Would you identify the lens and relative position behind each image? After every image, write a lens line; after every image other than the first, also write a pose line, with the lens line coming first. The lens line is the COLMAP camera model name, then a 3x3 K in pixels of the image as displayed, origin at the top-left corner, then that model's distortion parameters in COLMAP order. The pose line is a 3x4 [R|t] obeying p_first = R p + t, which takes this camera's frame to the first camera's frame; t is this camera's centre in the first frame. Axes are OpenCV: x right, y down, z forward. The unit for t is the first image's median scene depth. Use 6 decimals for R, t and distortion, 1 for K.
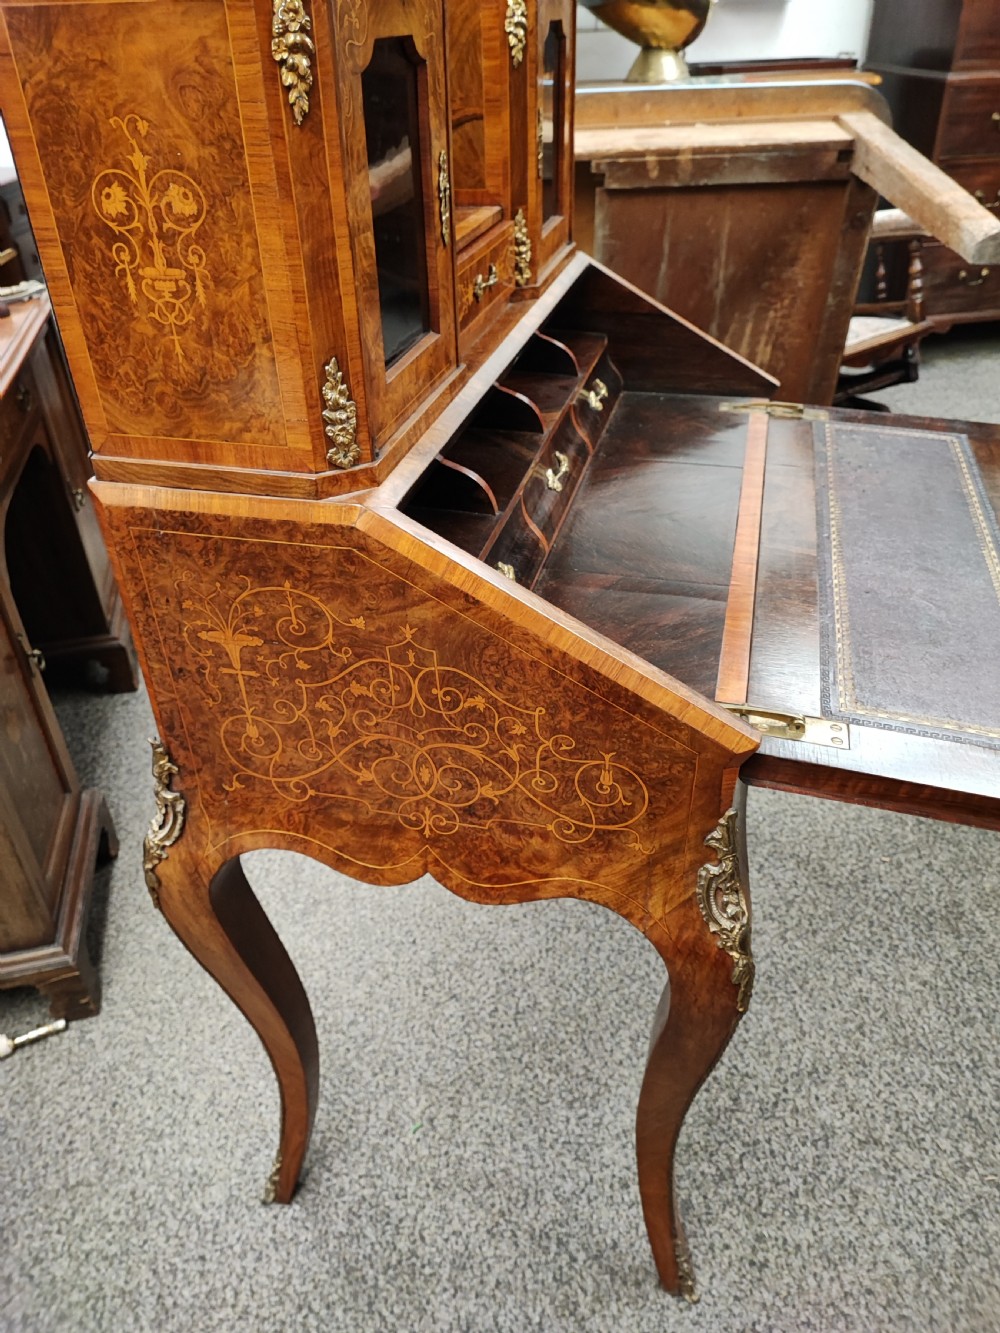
lens RADIAL K [[979.1, 0, 509.8], [0, 979.1, 664.5], [0, 0, 1]] dist [0.024367, -0.034008]
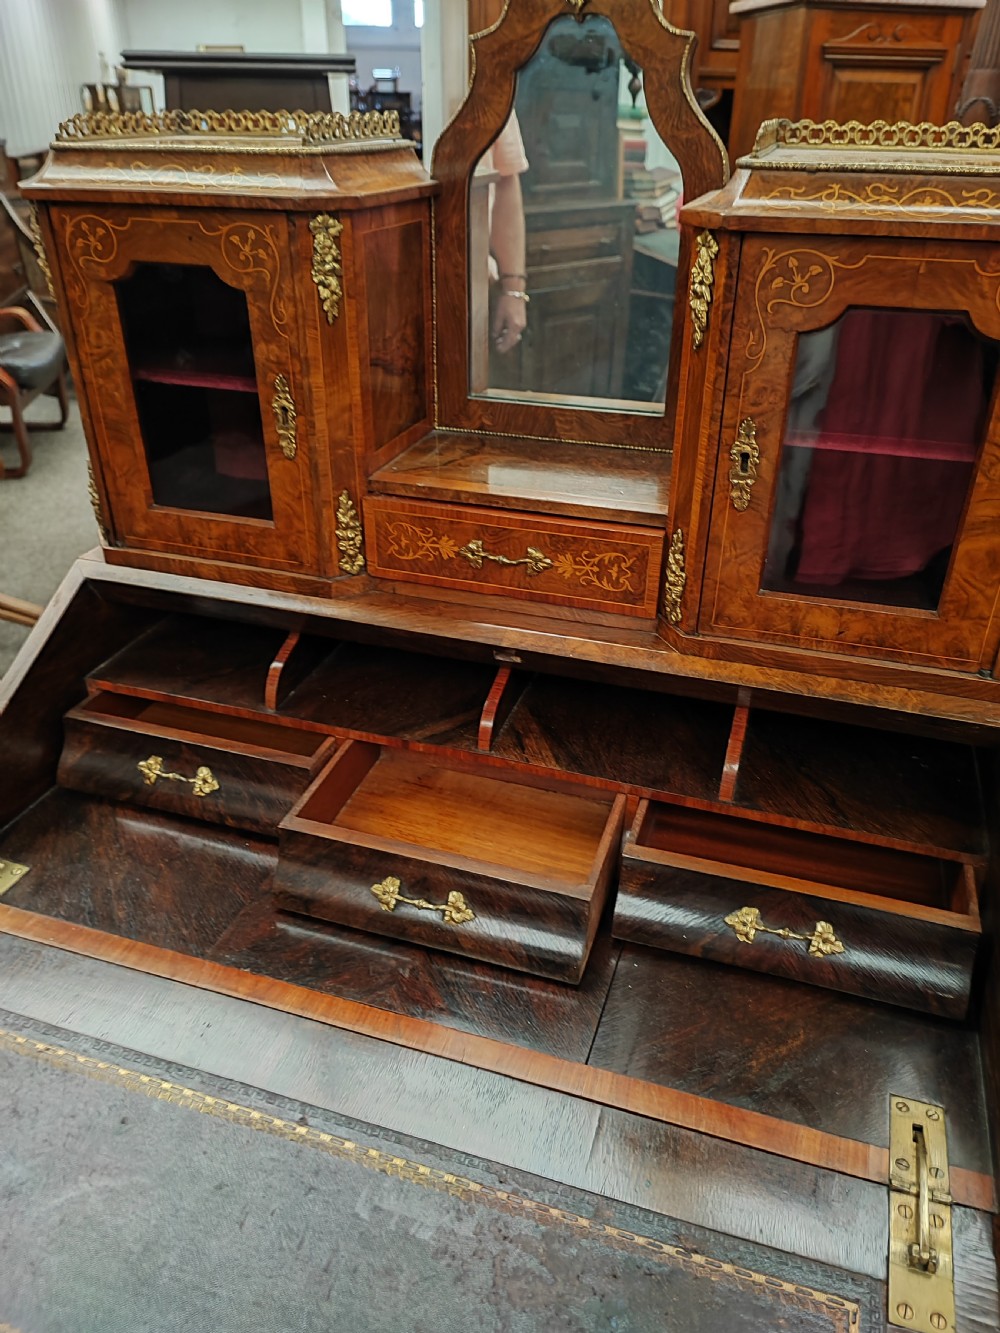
lens RADIAL K [[979.1, 0, 509.4], [0, 979.1, 661.2], [0, 0, 1]] dist [0.024367, -0.034008]
pose [[-0.074849, 0.509931, -0.856953, 0.903565], [-0.563329, 0.687481, 0.458290, -0.884915], [0.822835, 0.517049, 0.235801, 1.069291]]
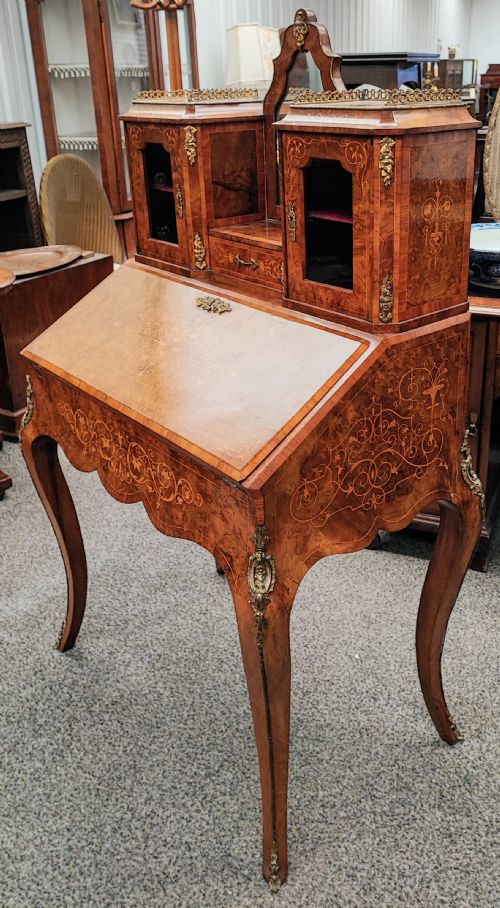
lens RADIAL K [[802.8, 0, 306.8], [0, 802.8, 385.7], [0, 0, 1]] dist [0.049579, -0.064620]
pose [[-0.584839, 0.325528, -0.742964, 1.462873], [-0.424987, 0.657191, 0.622484, -1.605388], [0.690905, 0.679802, -0.246005, 2.066428]]
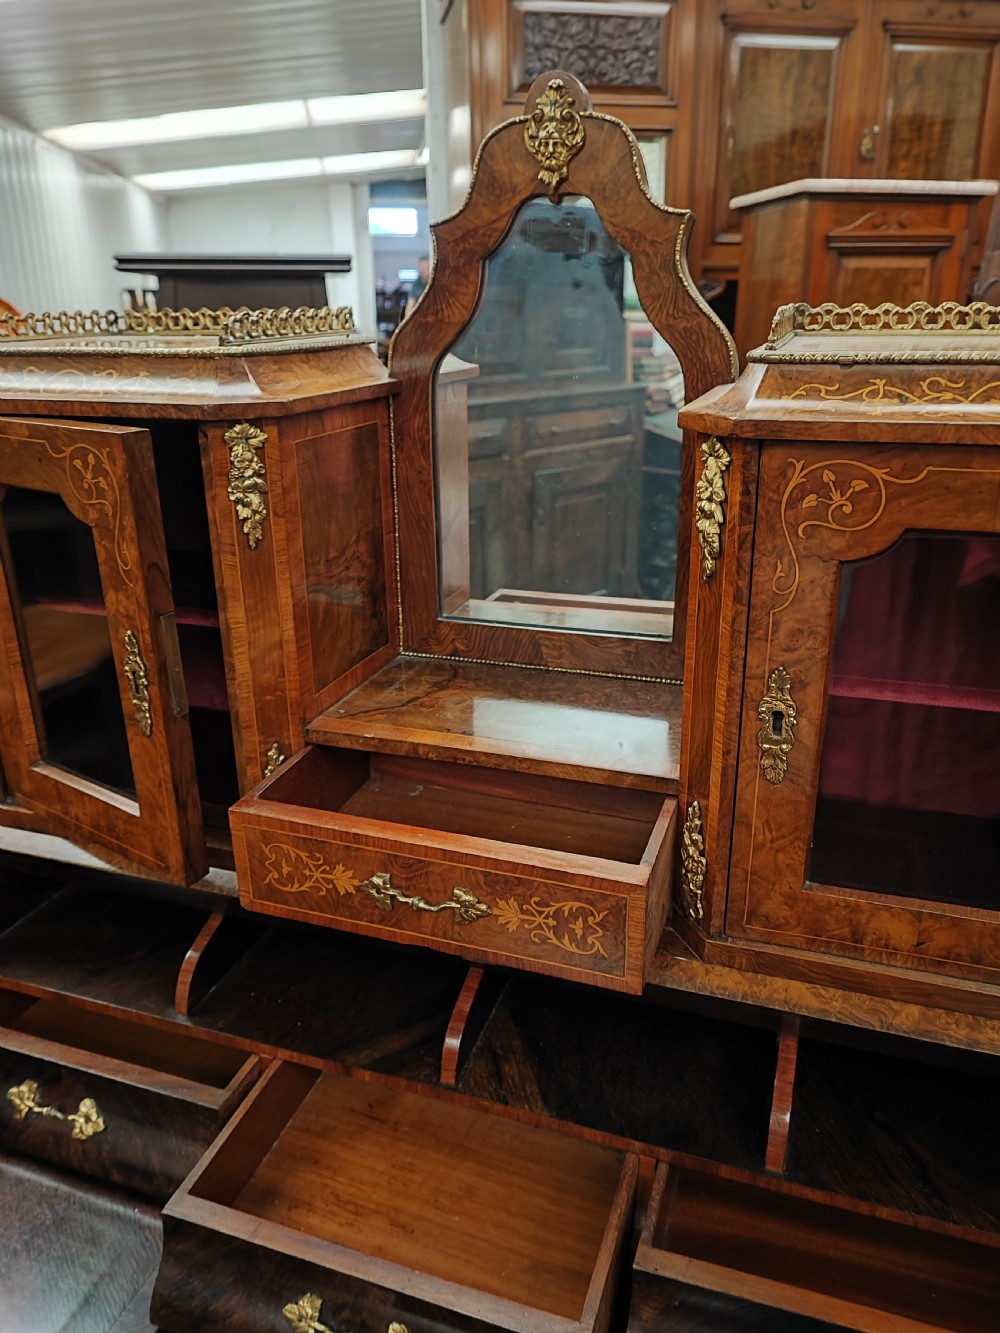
lens RADIAL K [[979.1, 0, 507.8], [0, 979.1, 656.5], [0, 0, 1]] dist [0.024367, -0.034008]
pose [[-0.093930, 0.361655, -0.927568, 0.661338], [-0.545249, 0.760851, 0.351866, -0.891911], [0.832995, 0.538806, 0.125725, 1.097670]]
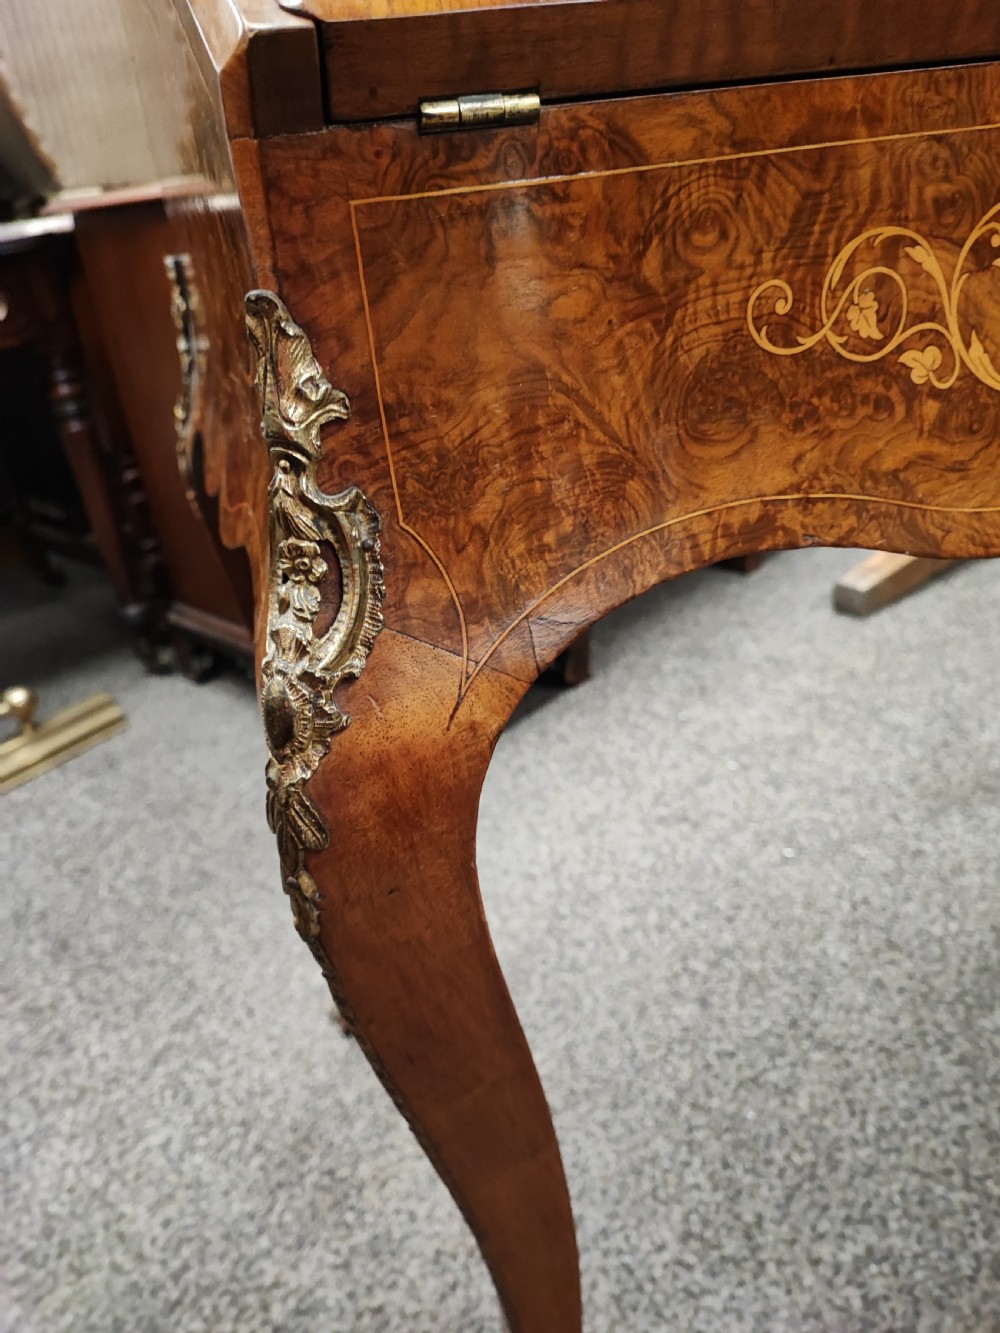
lens RADIAL K [[979.1, 0, 506.2], [0, 979.1, 662.5], [0, 0, 1]] dist [0.024367, -0.034008]
pose [[0.551561, 0.335775, -0.763568, 0.561755], [-0.382761, 0.915218, 0.125976, 0.181726], [0.741131, 0.222781, 0.633320, 0.811914]]
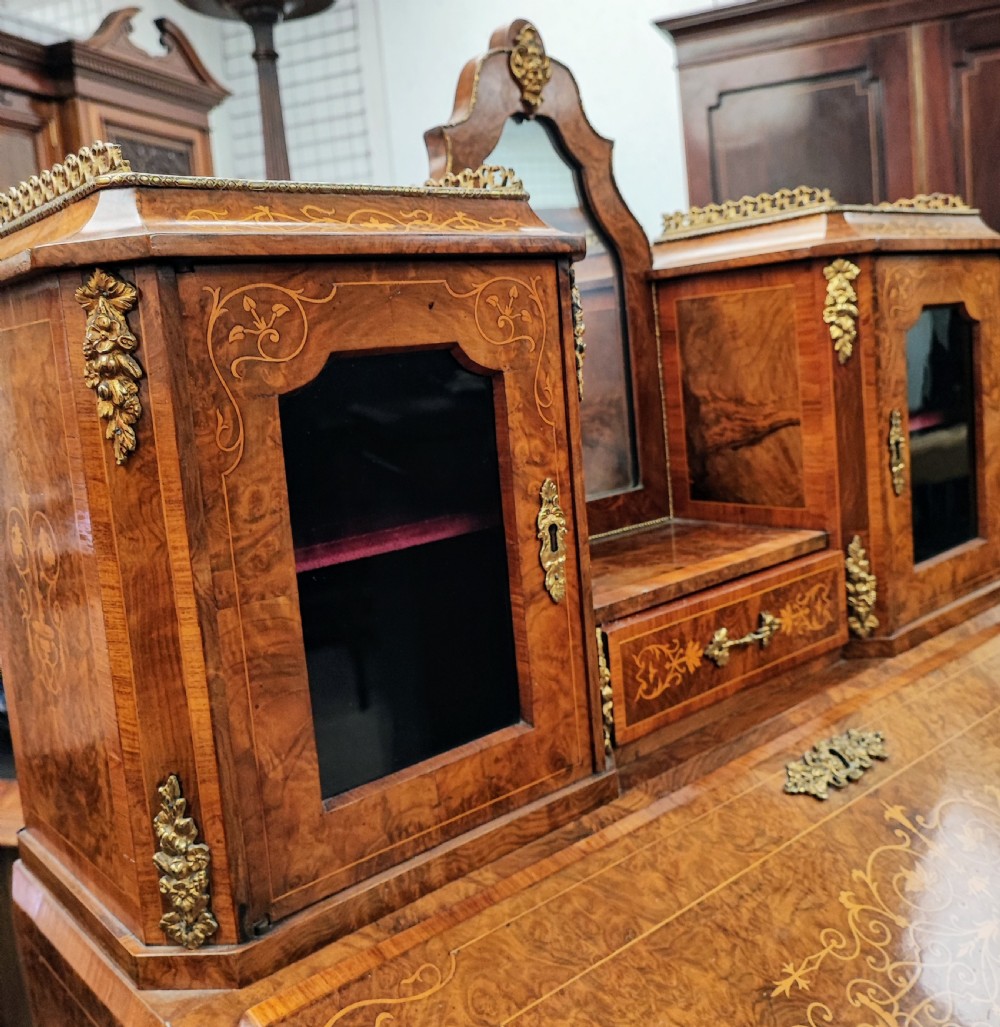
lens RADIAL K [[1037.0, 0, 537.5], [0, 1037.0, 460.1], [0, 0, 1]] dist [0.004653, 0.000000]
pose [[0.821808, 0.009349, -0.569687, 0.332546], [-0.256658, 0.898749, -0.355496, -0.260490], [0.508682, 0.438364, 0.740999, 0.428304]]
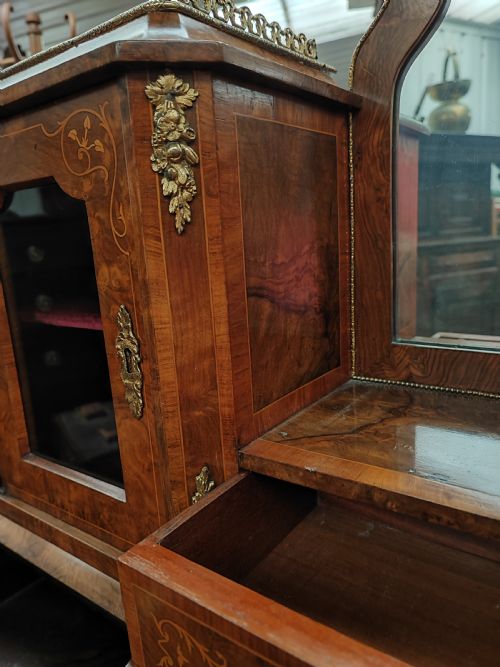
lens RADIAL K [[489.9, 0, 256.5], [0, 489.9, 326.8], [0, 0, 1]] dist [0.024367, -0.034008]
pose [[-0.380382, 0.224956, -0.897053, 0.219474], [-0.458628, 0.796412, 0.394193, -0.677059], [0.803100, 0.561358, -0.199769, 1.123032]]
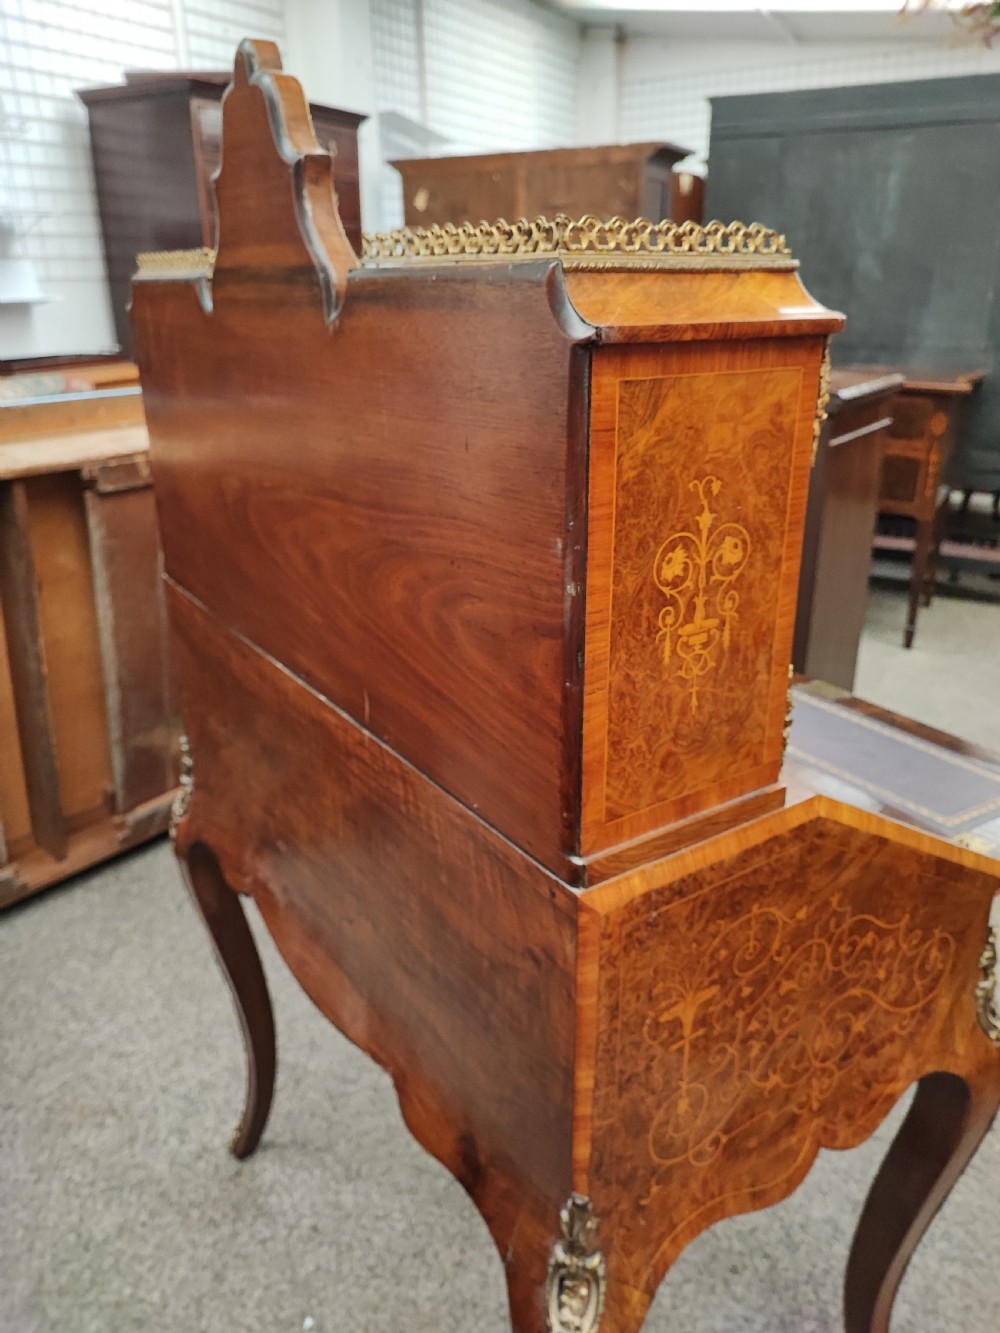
lens RADIAL K [[979.1, 0, 506.4], [0, 979.1, 660.6], [0, 0, 1]] dist [0.024367, -0.034008]
pose [[0.665445, -0.250367, 0.703207, -0.908367], [0.409733, 0.909975, -0.063747, -0.307747], [-0.623940, 0.330547, 0.708122, 0.374665]]
